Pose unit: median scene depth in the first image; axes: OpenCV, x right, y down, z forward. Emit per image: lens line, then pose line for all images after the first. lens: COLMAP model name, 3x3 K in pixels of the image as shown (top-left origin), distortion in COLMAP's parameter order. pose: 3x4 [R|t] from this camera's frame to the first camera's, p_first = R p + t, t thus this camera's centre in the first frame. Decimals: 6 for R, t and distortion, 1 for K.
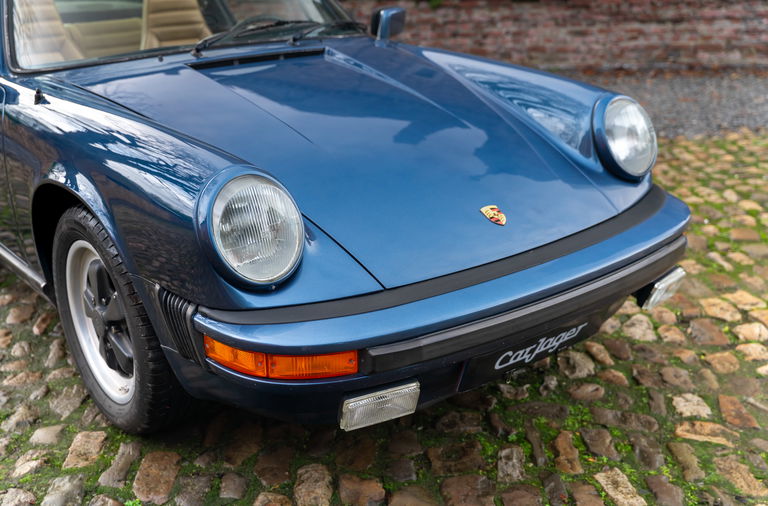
lens RADIAL K [[861.3, 0, 382.4], [0, 861.3, 251.0], [0, 0, 1]] dist [0.017043, 0.000000]
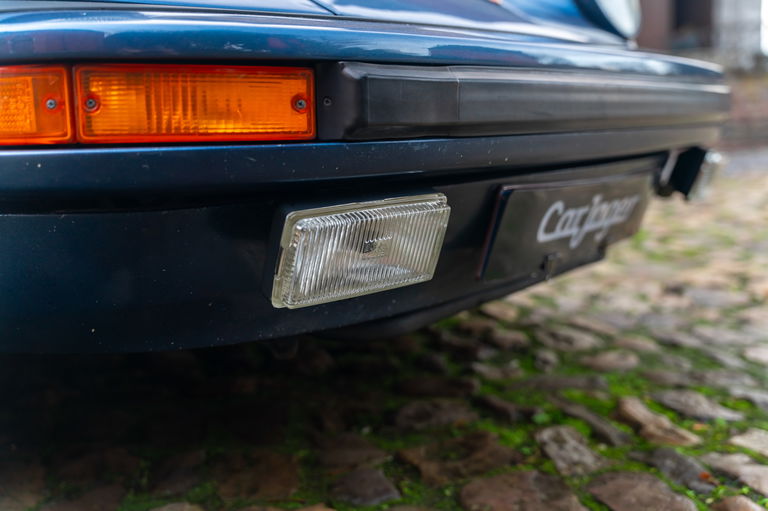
lens RADIAL K [[861.3, 0, 383.9], [0, 861.3, 257.5], [0, 0, 1]] dist [0.017043, 0.000000]
pose [[0.961137, -0.053886, 0.270762, -0.089878], [0.110641, 0.973743, -0.198957, 0.228523], [-0.252931, 0.221183, 0.941862, 0.525531]]
